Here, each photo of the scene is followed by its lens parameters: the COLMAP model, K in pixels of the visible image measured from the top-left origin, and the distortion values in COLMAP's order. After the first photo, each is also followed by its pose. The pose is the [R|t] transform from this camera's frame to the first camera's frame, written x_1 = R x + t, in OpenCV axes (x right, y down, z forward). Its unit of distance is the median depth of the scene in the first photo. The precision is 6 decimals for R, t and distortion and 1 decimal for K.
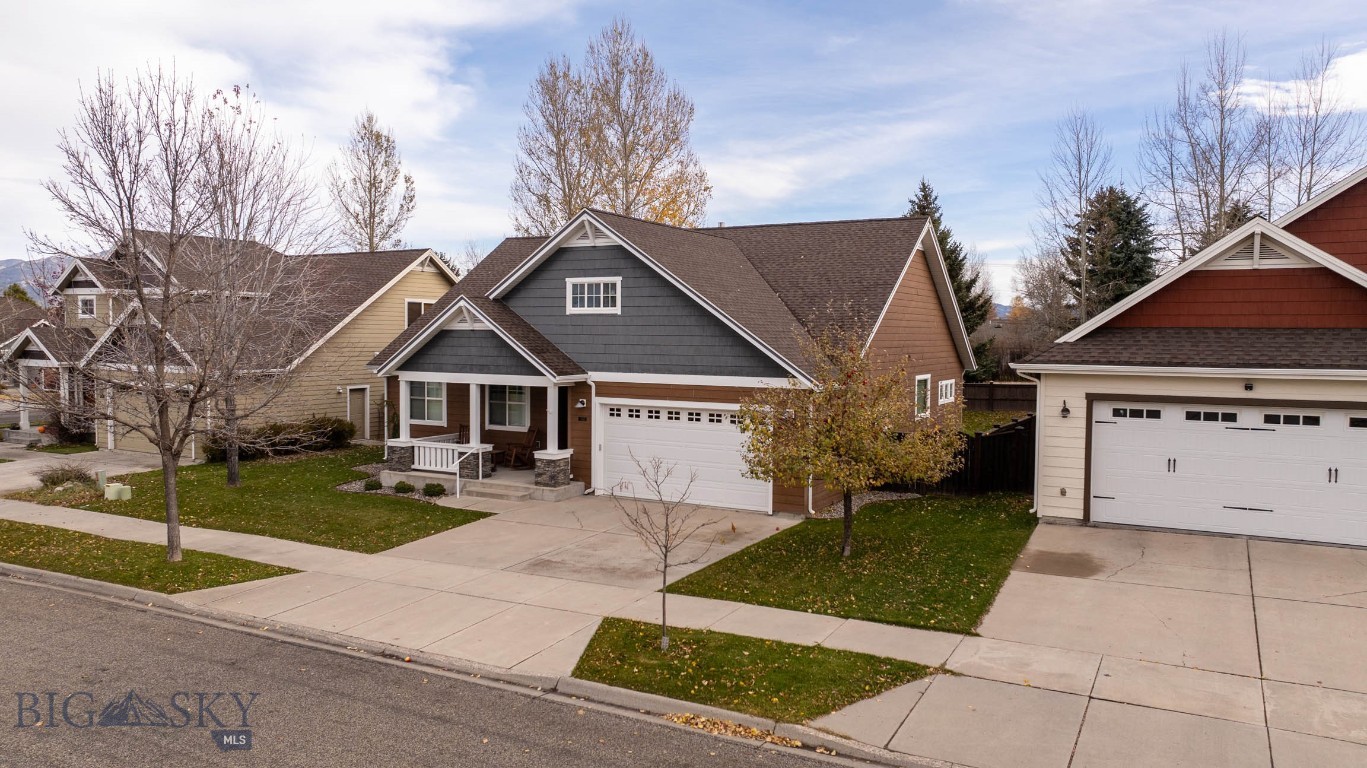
lens RADIAL K [[951.9, 0, 682.4], [0, 951.9, 379.4], [0, 0, 1]] dist [-0.007904, 0.011937]
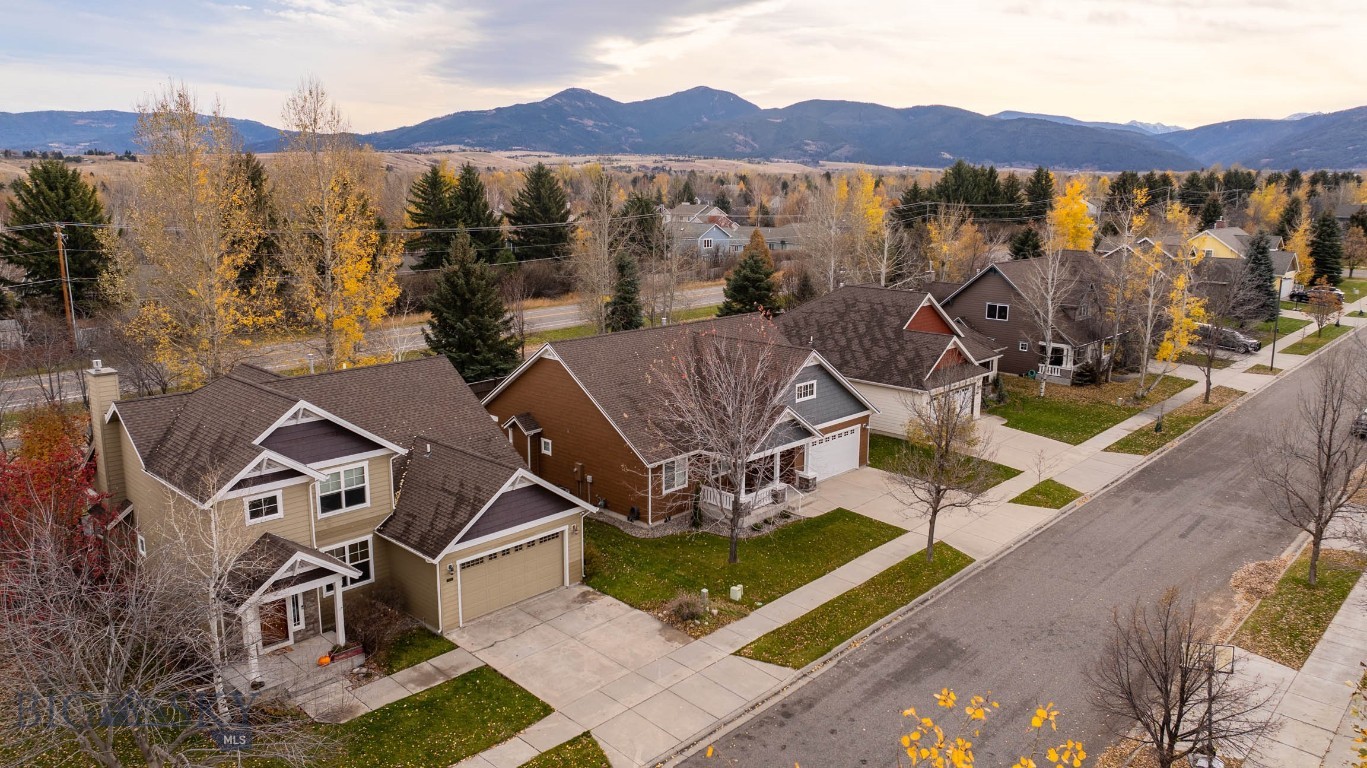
lens RADIAL K [[951.9, 0, 685.4], [0, 951.9, 381.2], [0, 0, 1]] dist [-0.007904, 0.011937]
pose [[0.246524, -0.199791, 0.948319, -1.991628], [0.044051, 0.979818, 0.194976, -0.497130], [-0.968135, -0.006291, 0.250349, 0.745646]]
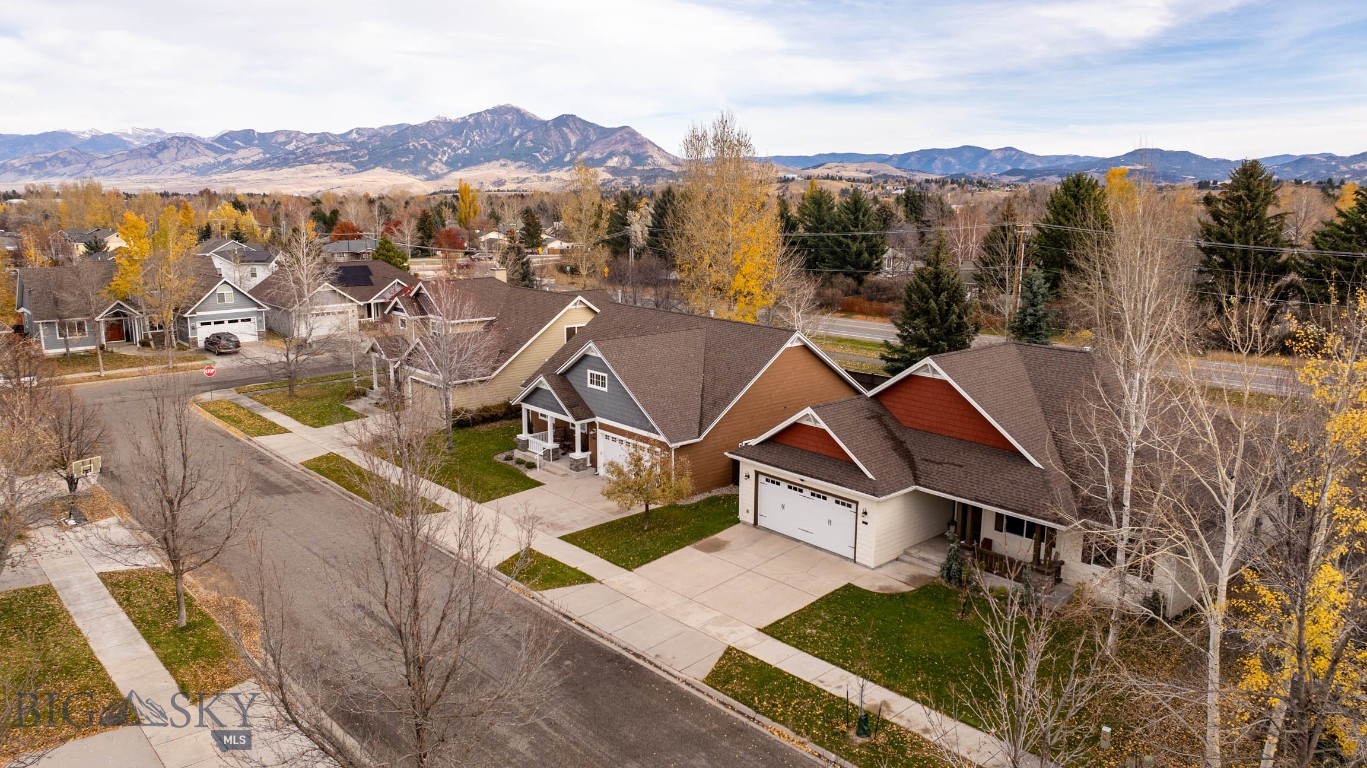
lens RADIAL K [[951.9, 0, 683.8], [0, 951.9, 379.5], [0, 0, 1]] dist [-0.007904, 0.011937]
pose [[0.945546, 0.064399, -0.319055, 0.721506], [-0.018109, 0.989122, 0.145979, -0.386331], [0.324985, -0.132252, 0.936426, -0.830009]]
